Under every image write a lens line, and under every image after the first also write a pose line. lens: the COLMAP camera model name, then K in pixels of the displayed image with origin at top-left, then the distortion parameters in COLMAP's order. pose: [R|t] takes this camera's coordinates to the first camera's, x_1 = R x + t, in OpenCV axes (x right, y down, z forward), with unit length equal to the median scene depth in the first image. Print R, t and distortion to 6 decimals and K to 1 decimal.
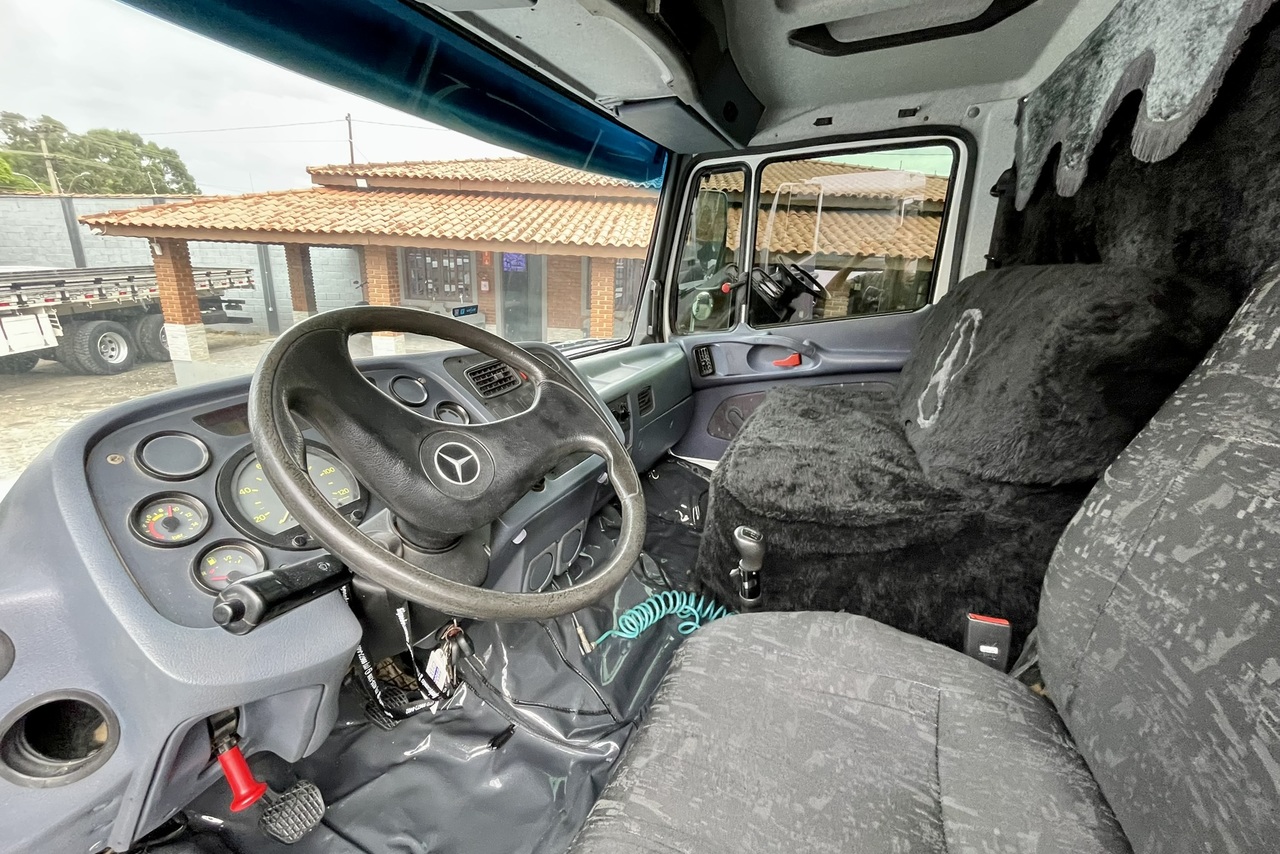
lens RADIAL K [[518.5, 0, 639.2], [0, 518.5, 420.7], [0, 0, 1]] dist [-0.002587, -0.000656]
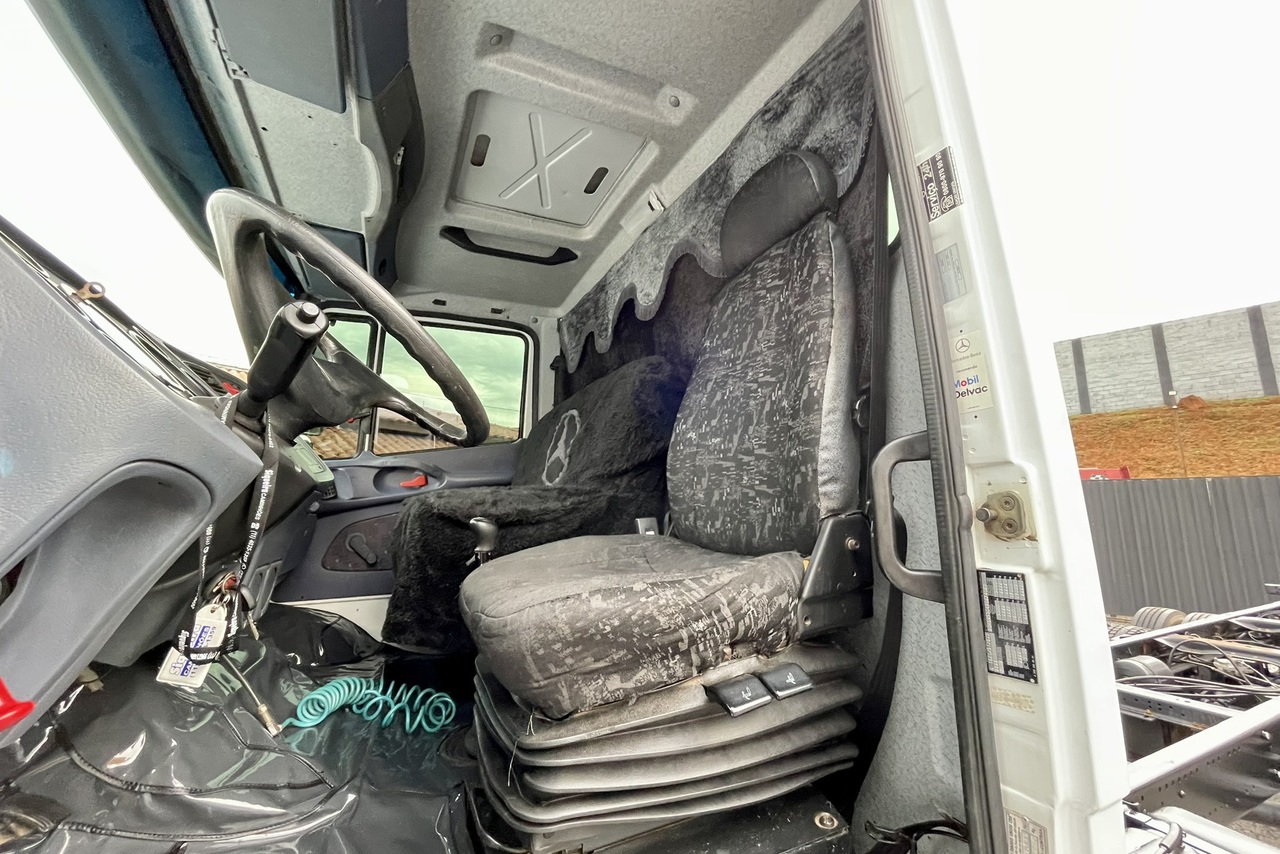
lens RADIAL K [[518.5, 0, 639.2], [0, 518.5, 420.7], [0, 0, 1]] dist [-0.002587, -0.000656]
pose [[0.659402, 0.121244, 0.741949, -0.395813], [0.212497, 0.916607, -0.338641, 0.406149], [-0.721134, 0.380962, 0.578648, -0.060034]]
